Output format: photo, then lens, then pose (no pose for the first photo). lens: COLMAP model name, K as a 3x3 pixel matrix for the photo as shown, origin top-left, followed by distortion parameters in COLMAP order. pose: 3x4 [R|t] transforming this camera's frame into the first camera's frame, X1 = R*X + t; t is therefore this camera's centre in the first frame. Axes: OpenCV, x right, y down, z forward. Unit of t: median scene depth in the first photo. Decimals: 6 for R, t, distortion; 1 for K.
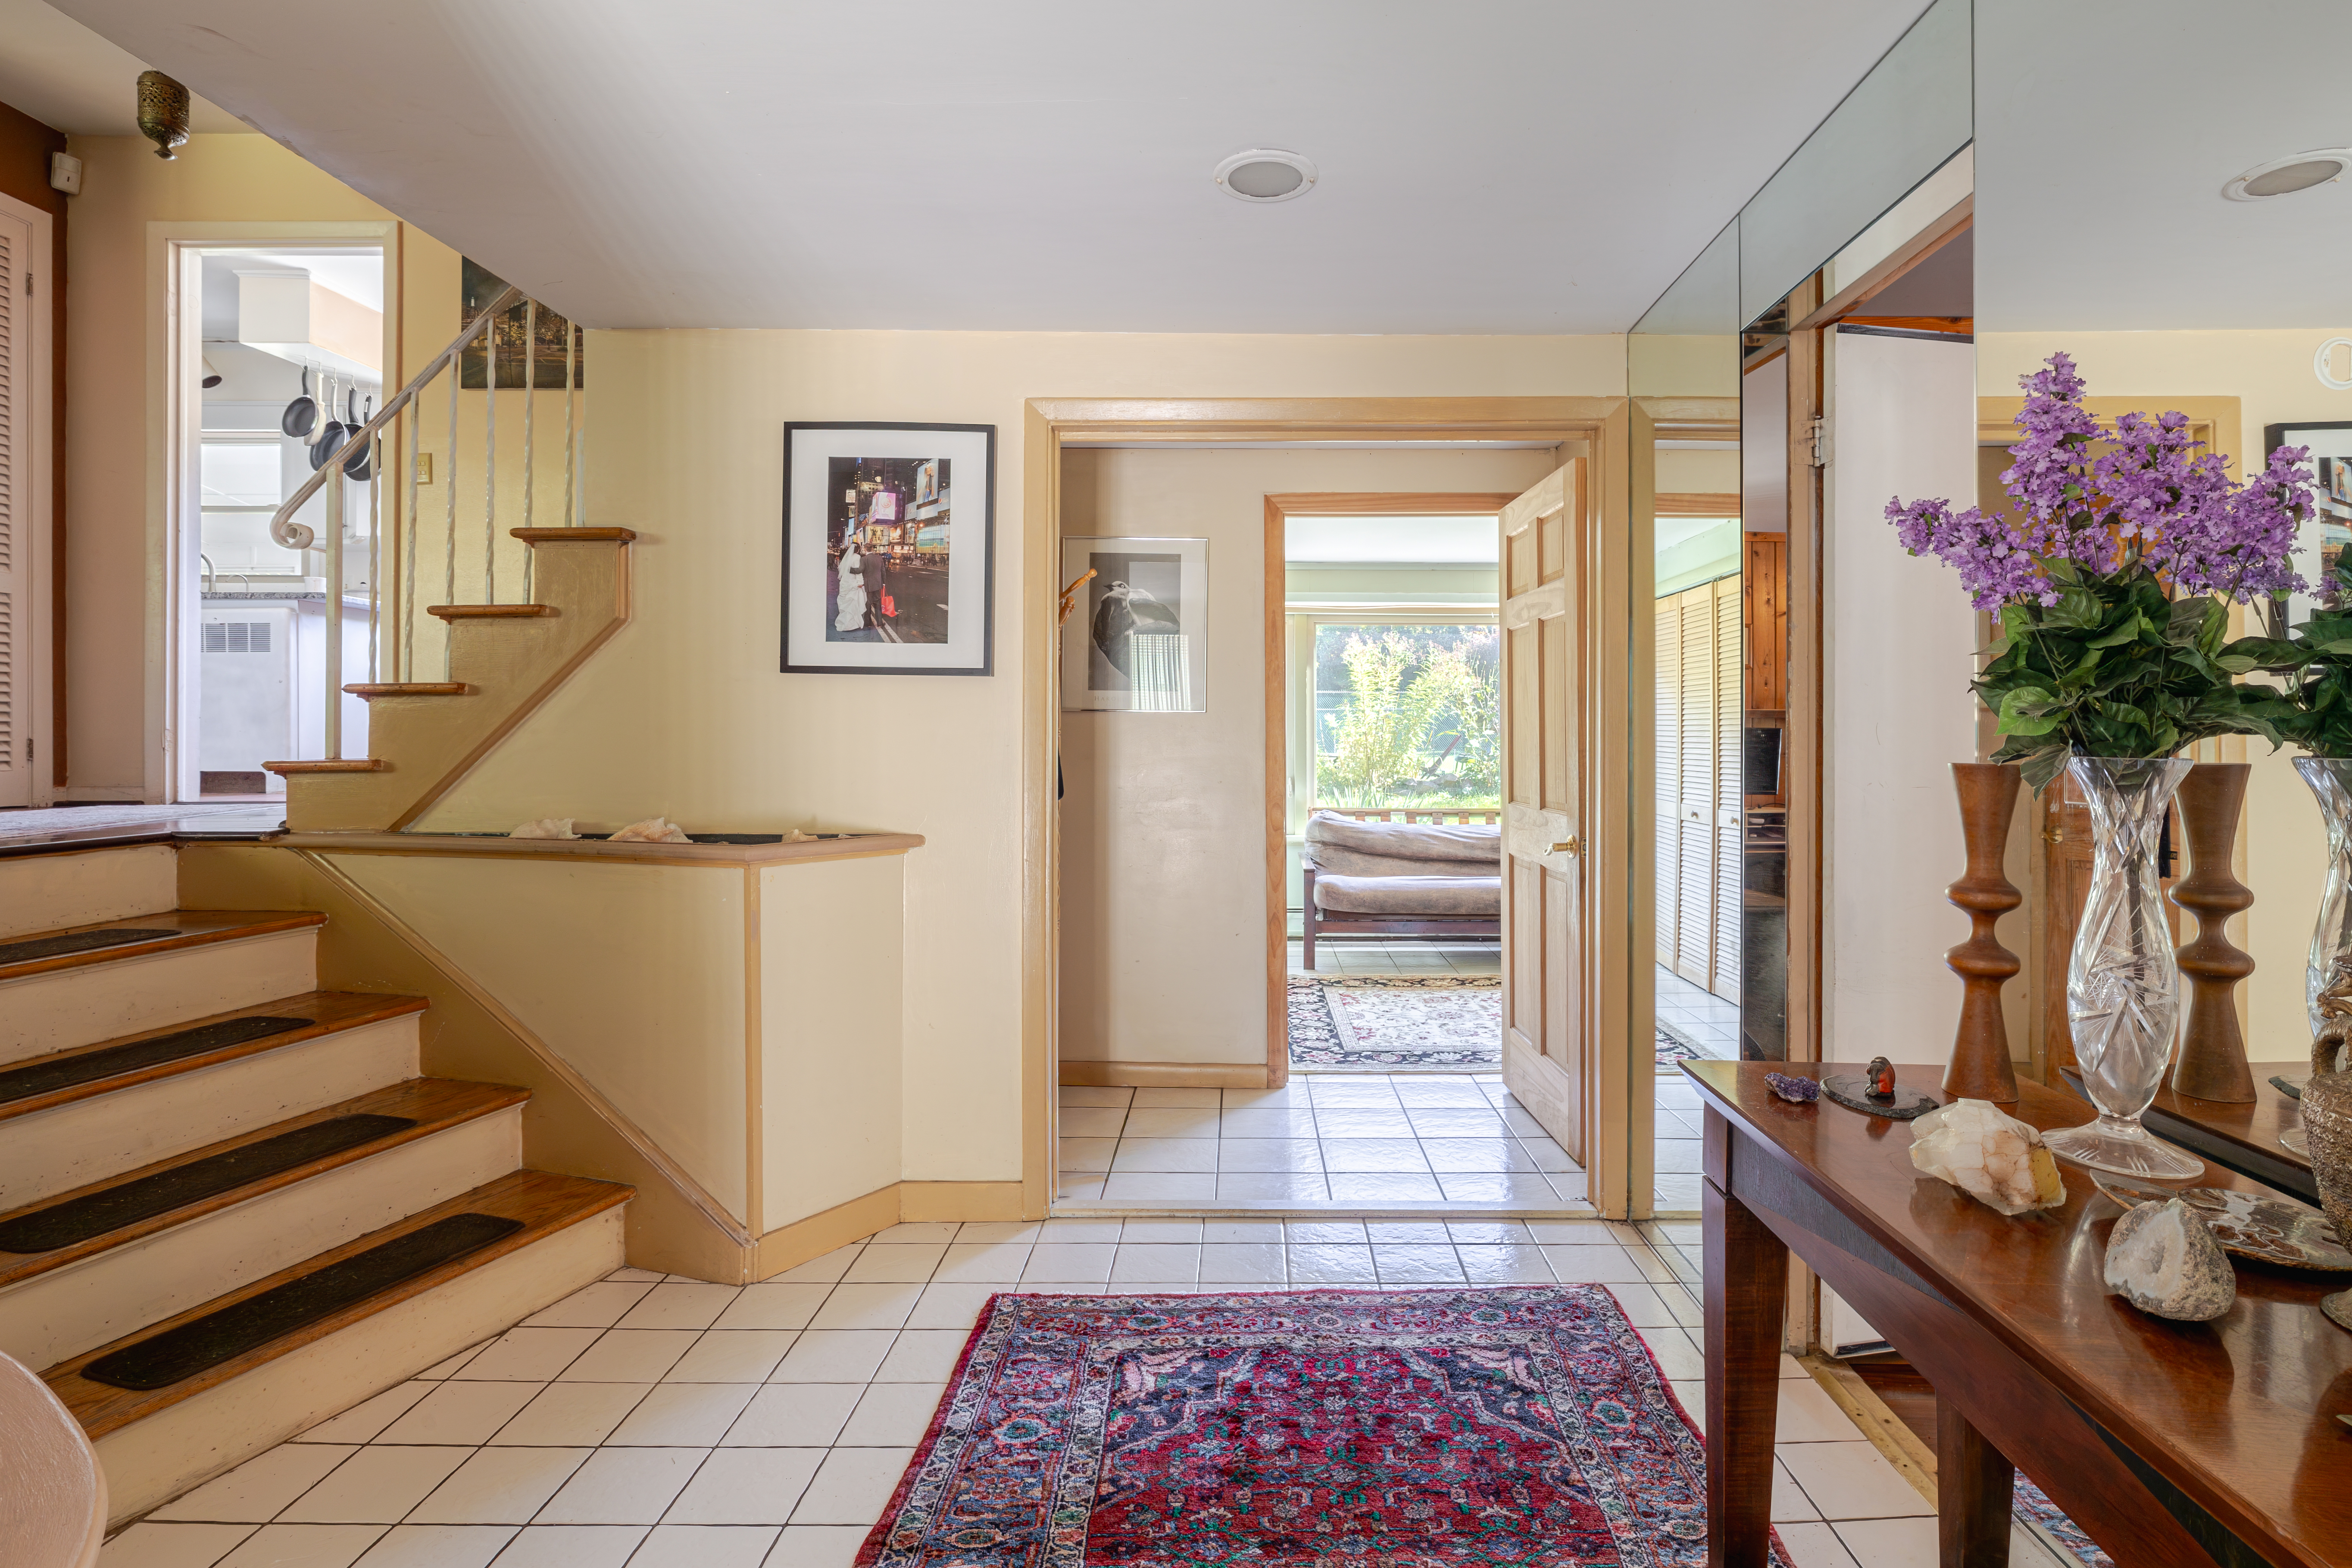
lens RADIAL K [[1145.0, 0, 1226.2], [0, 1145.0, 746.8], [0, 0, 1]] dist [-0.004573, 0.000359]
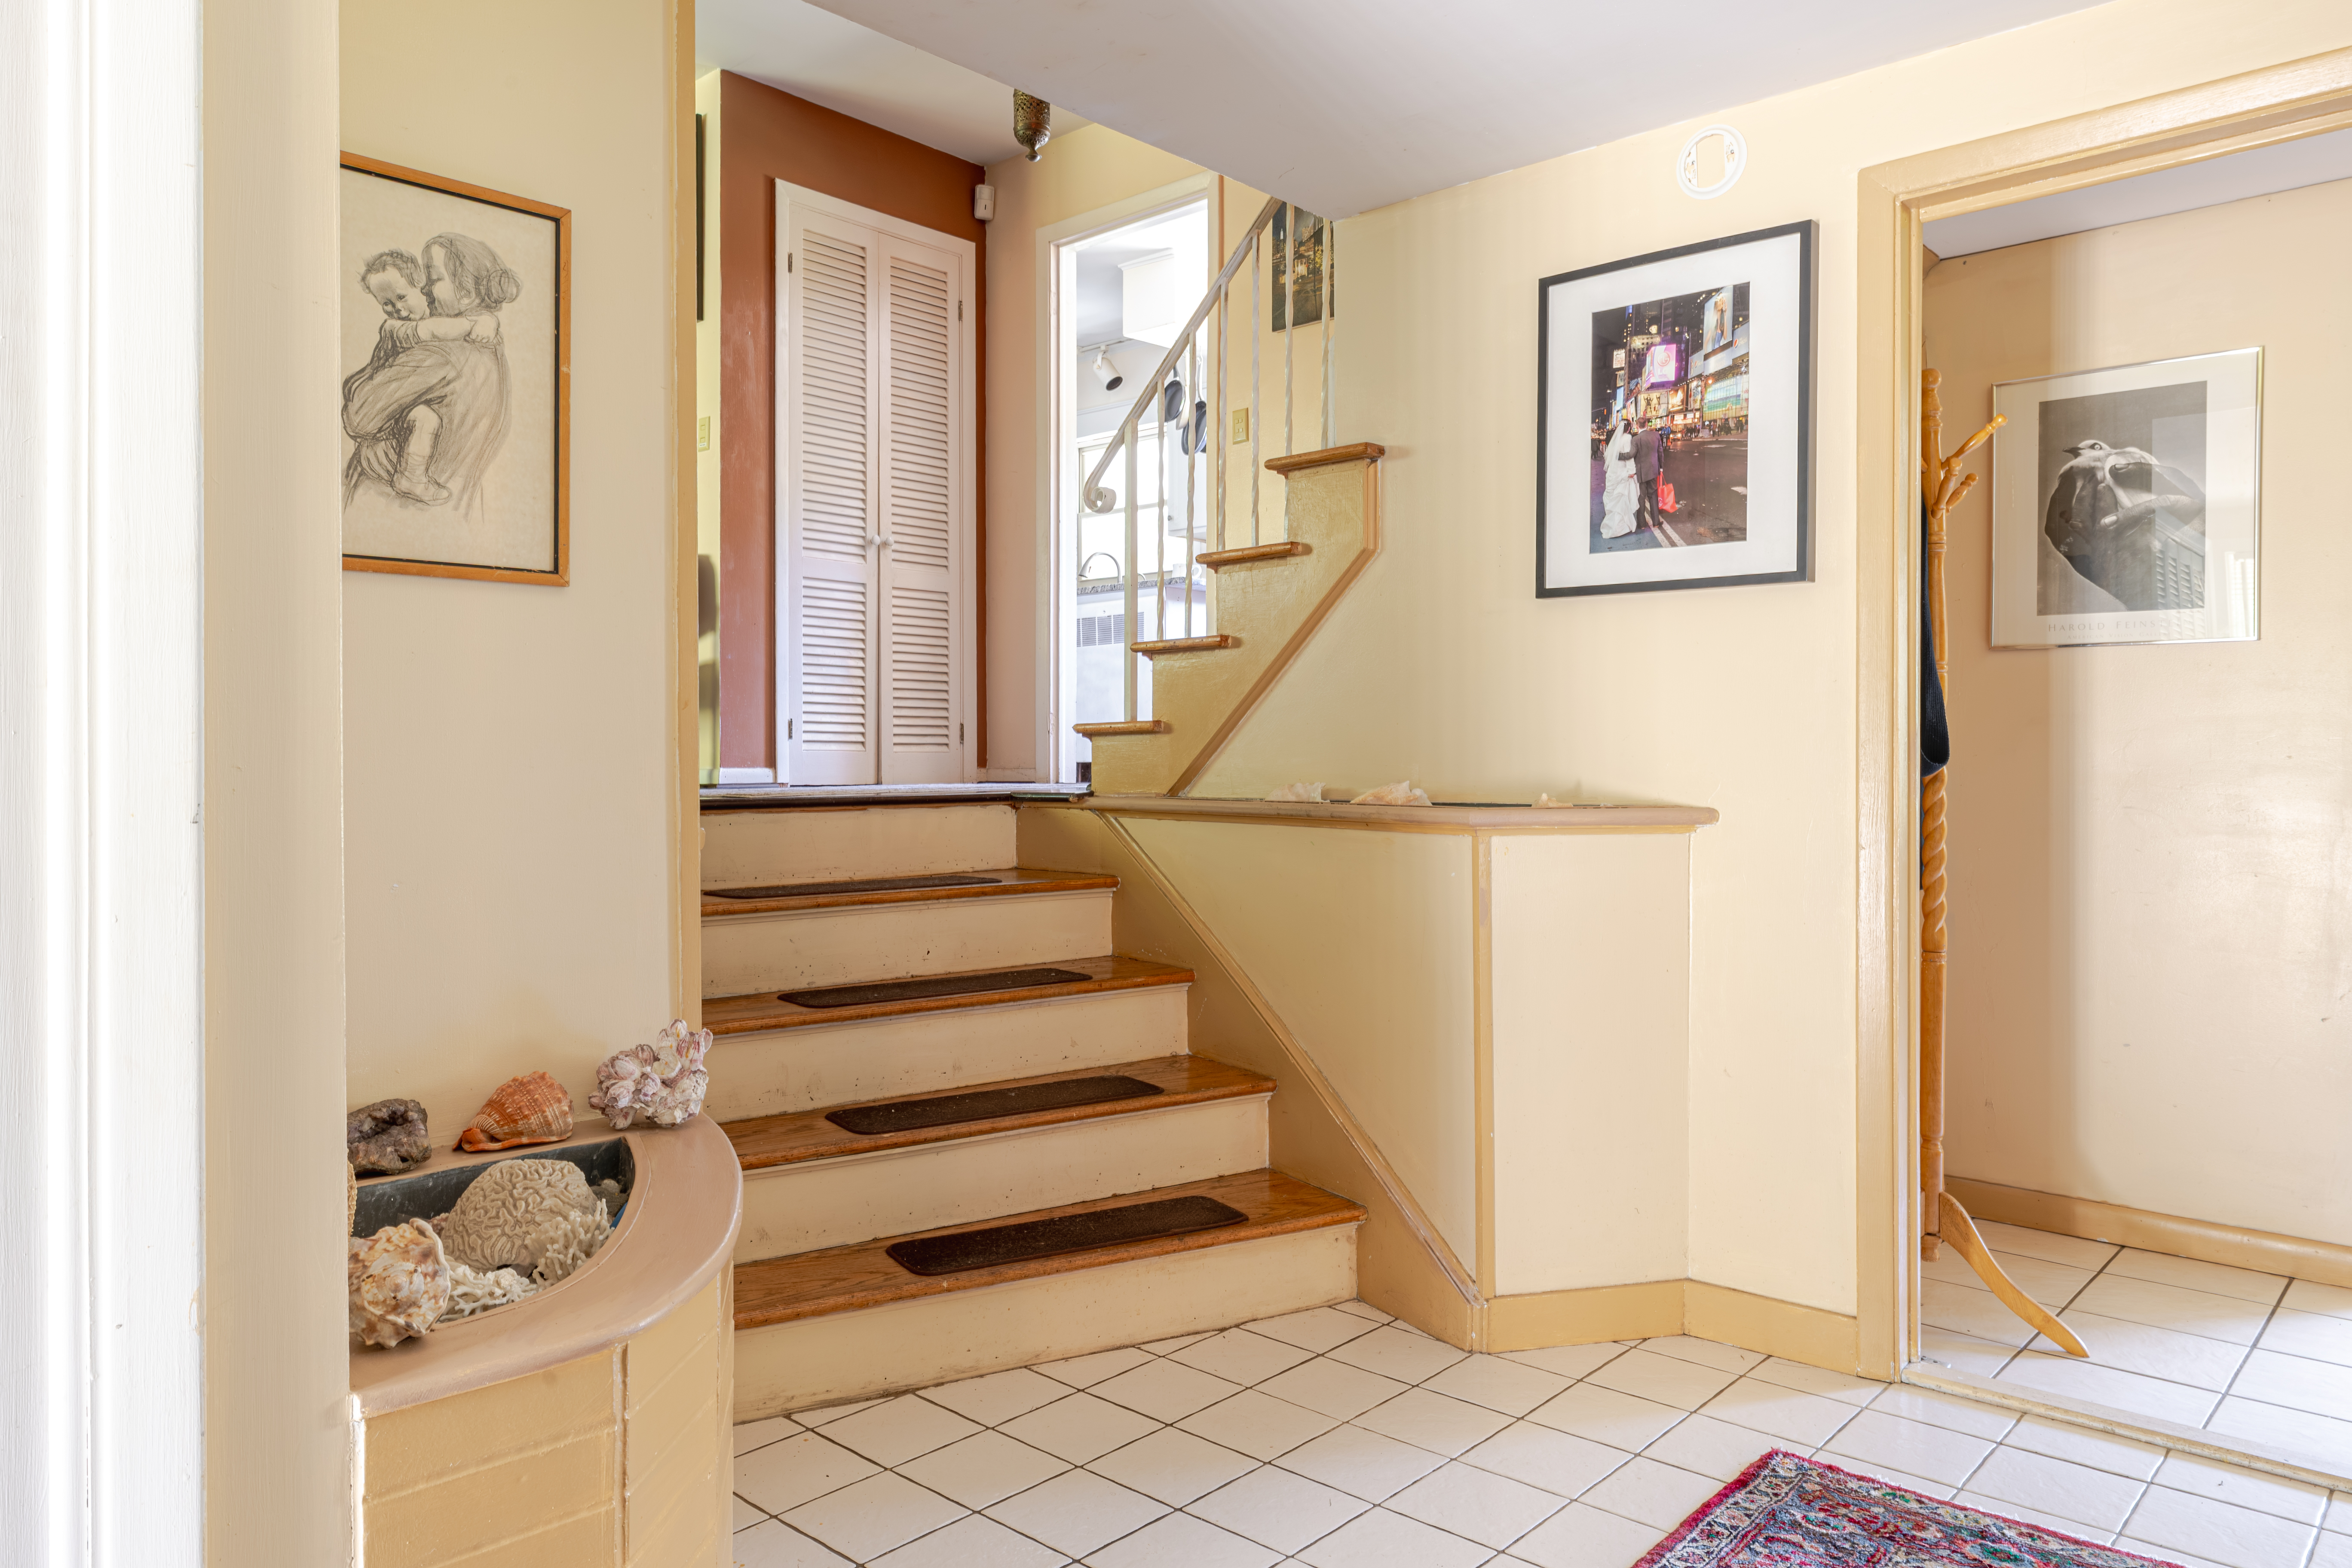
lens RADIAL K [[1529.7, 0, 1183.6], [0, 1529.7, 767.8], [0, 0, 1]] dist [-0.009796, 0.006552]
pose [[0.749082, -0.000567, -0.662477, 0.126087], [-0.000651, 0.999999, -0.001592, 0.053949], [0.662477, 0.001624, 0.749081, 0.050702]]
